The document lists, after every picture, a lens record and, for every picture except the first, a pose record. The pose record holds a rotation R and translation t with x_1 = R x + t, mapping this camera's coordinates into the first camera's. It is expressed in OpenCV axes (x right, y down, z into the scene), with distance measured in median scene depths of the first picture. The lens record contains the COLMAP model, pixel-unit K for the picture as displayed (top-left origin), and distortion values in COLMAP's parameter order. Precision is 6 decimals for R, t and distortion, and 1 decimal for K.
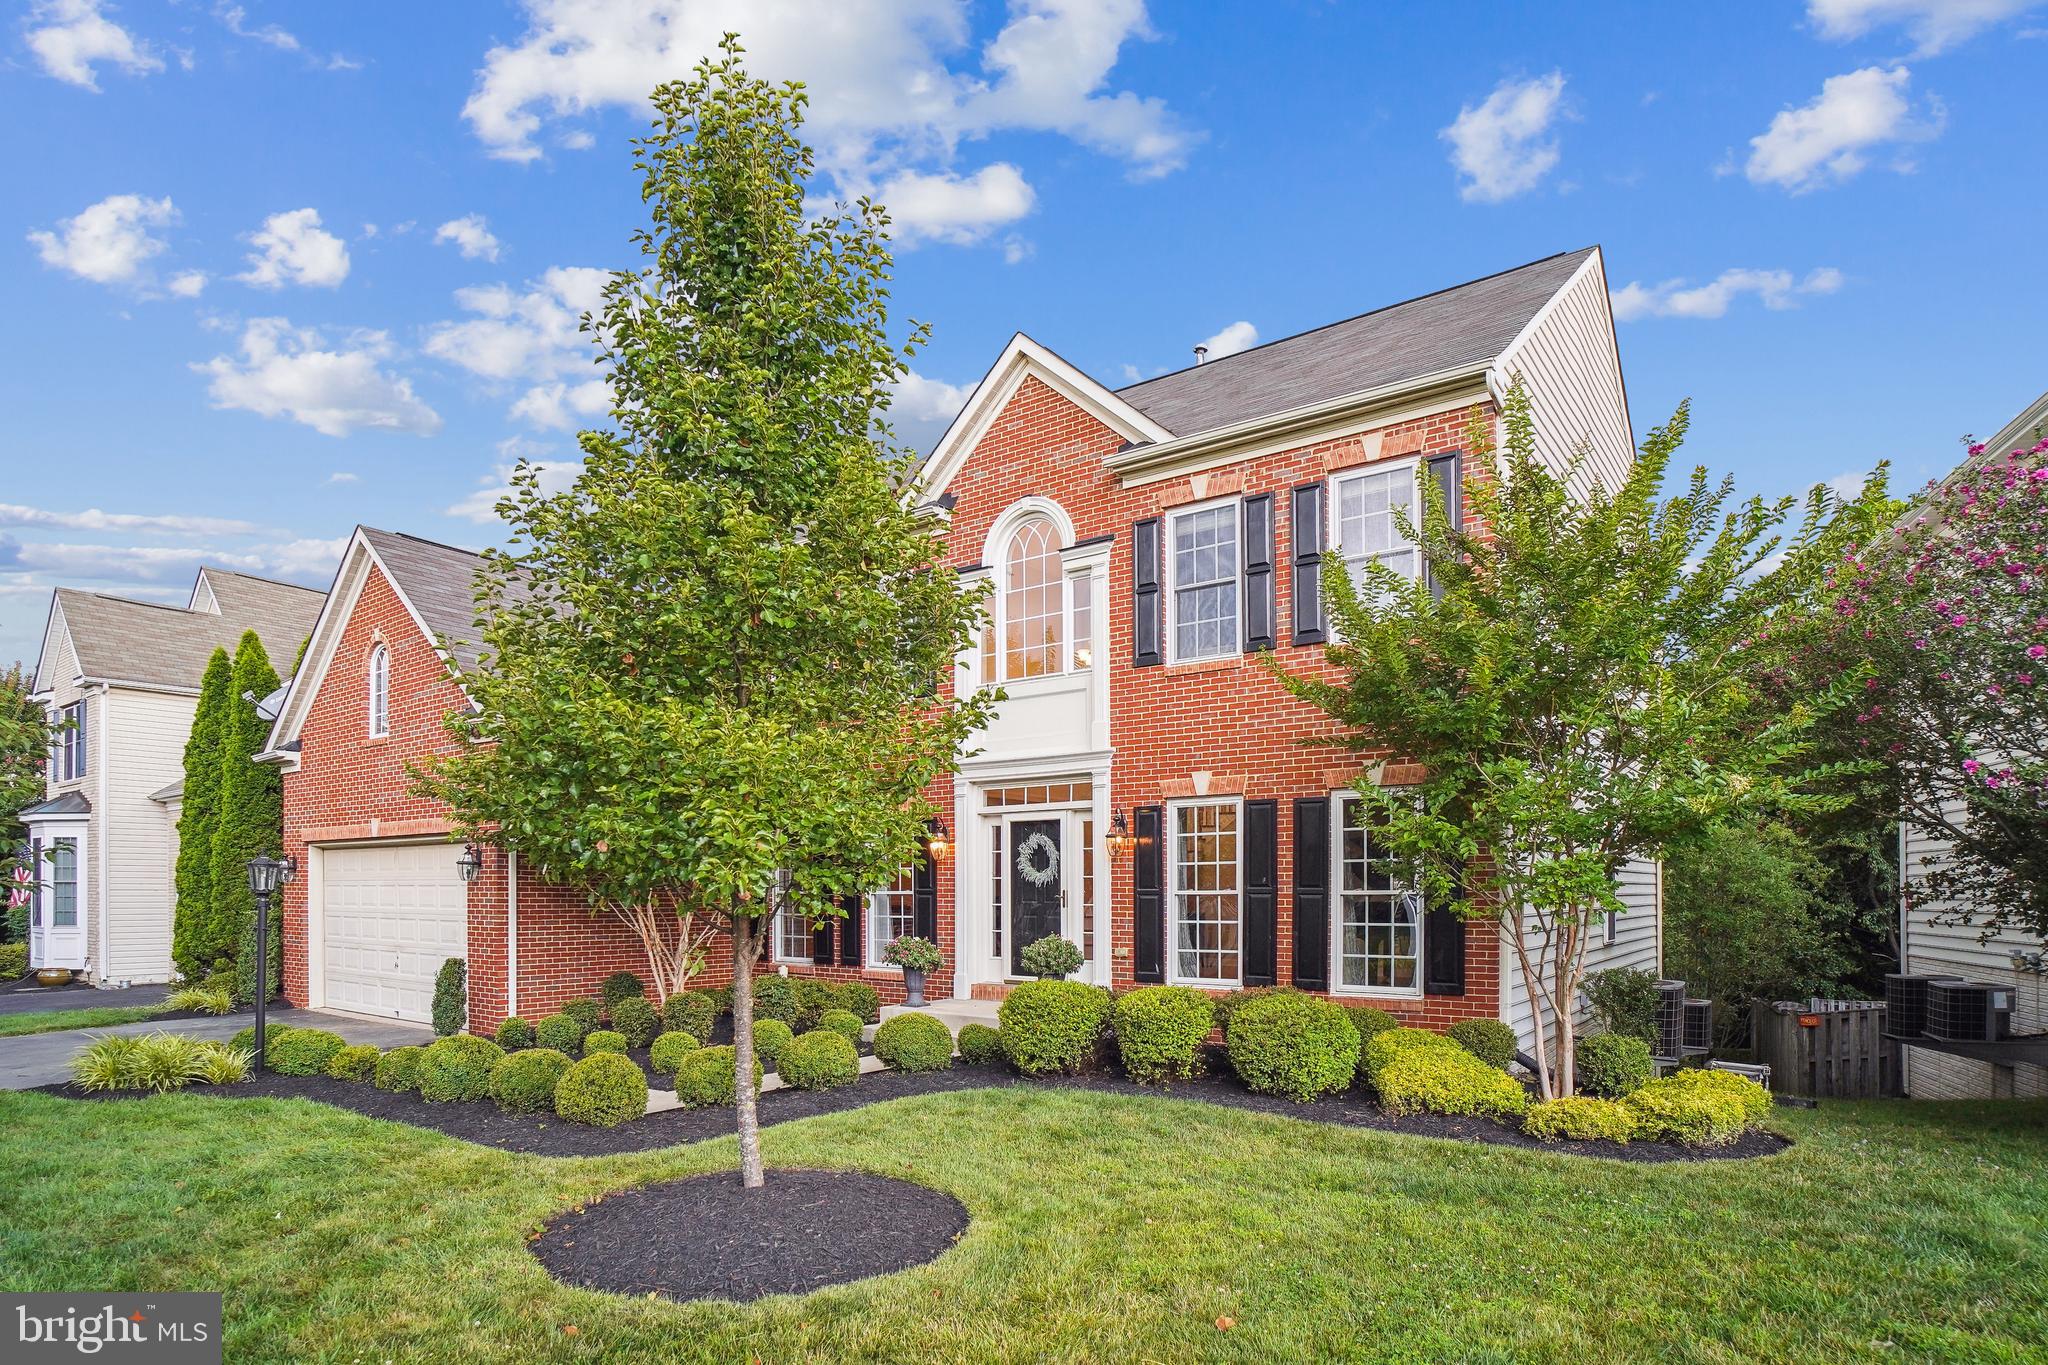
lens RADIAL K [[1115.3, 0, 1027.4], [0, 1115.3, 911.9], [0, 0, 1]] dist [-0.016331, -0.000383]
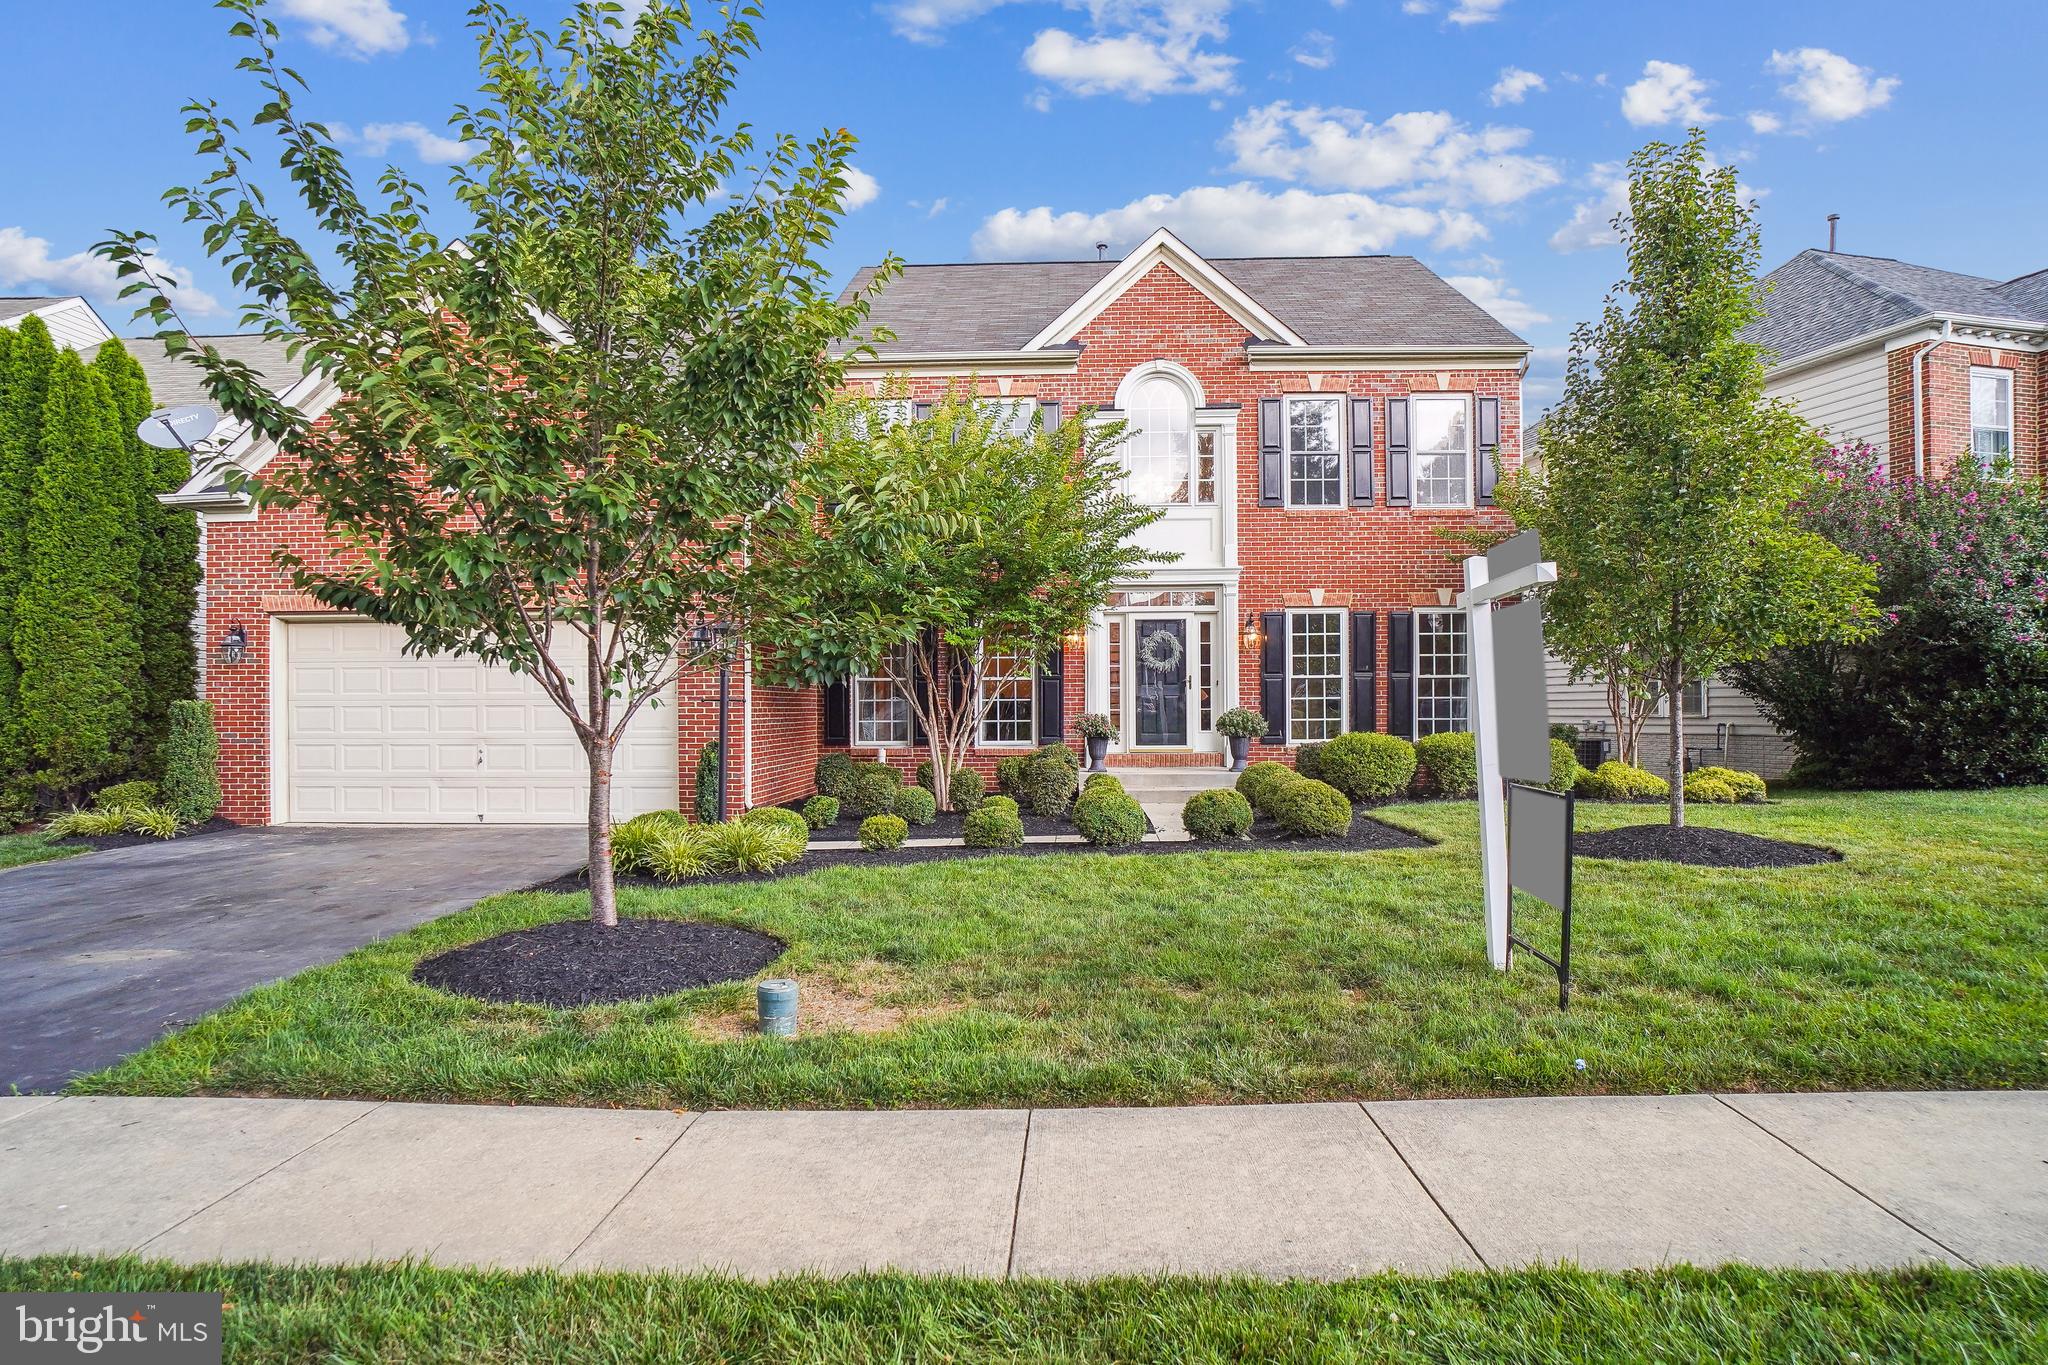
lens RADIAL K [[1106.3, 0, 1047.8], [0, 1106.3, 718.6], [0, 0, 1]] dist [-0.004105, -0.000909]
pose [[0.817643, -0.013238, 0.575574, -0.798287], [0.017729, 0.999840, -0.002189, 0.028677], [-0.575453, 0.011995, 0.817747, 0.062750]]
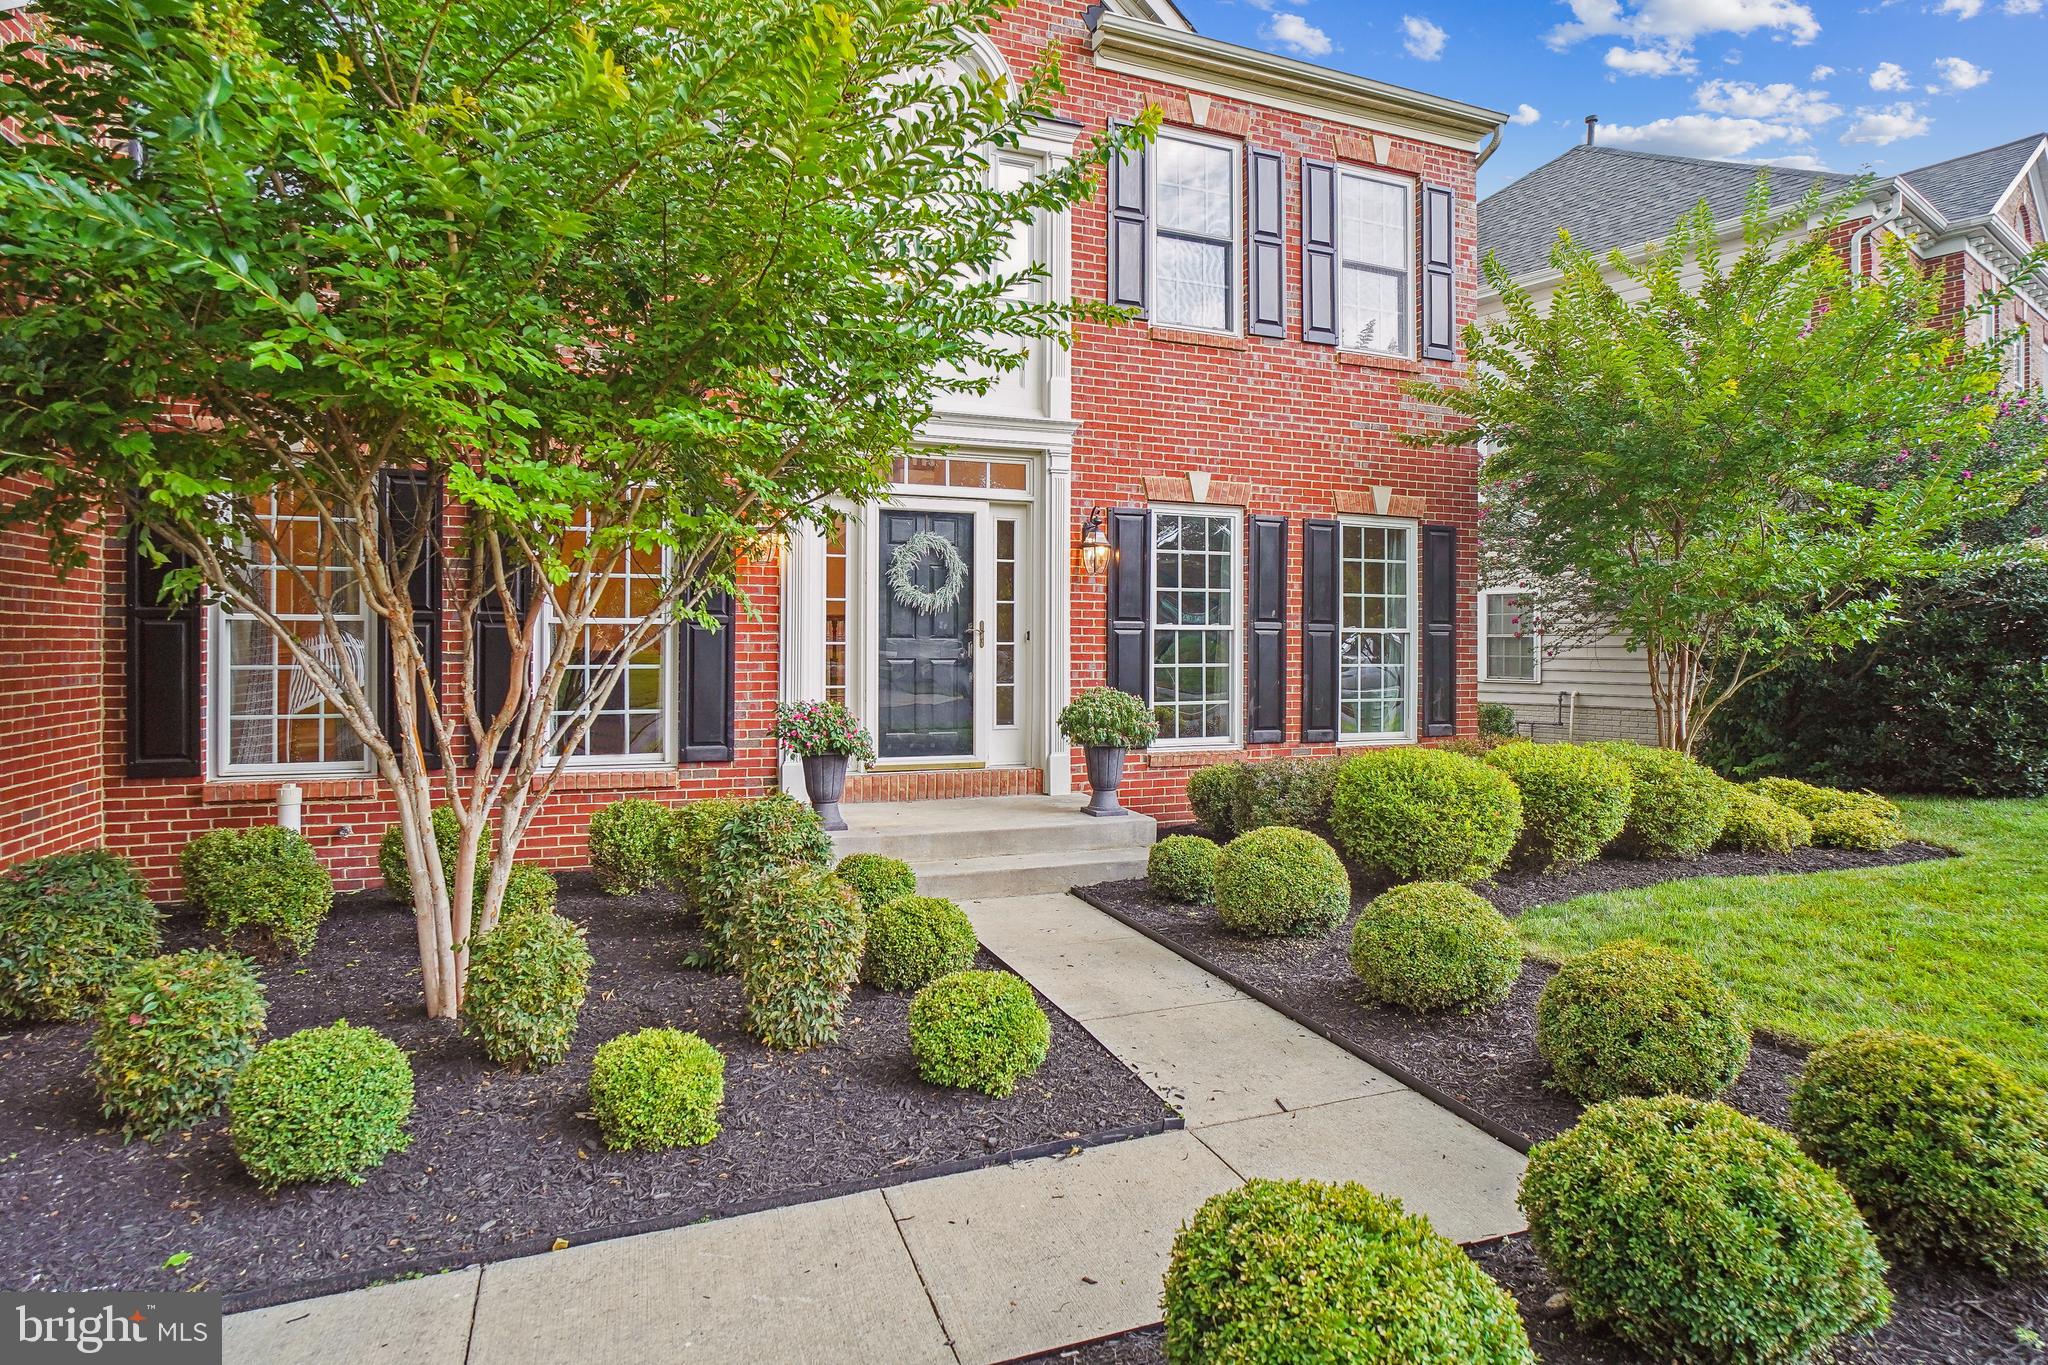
lens RADIAL K [[1070.8, 0, 1029.7], [0, 1070.8, 657.9], [0, 0, 1]] dist [-0.044091, 0.014586]
pose [[0.533272, -0.012258, 0.845855, -0.476263], [0.010269, 0.999915, 0.008017, -0.002073], [-0.845881, 0.004411, 0.533353, 0.615604]]
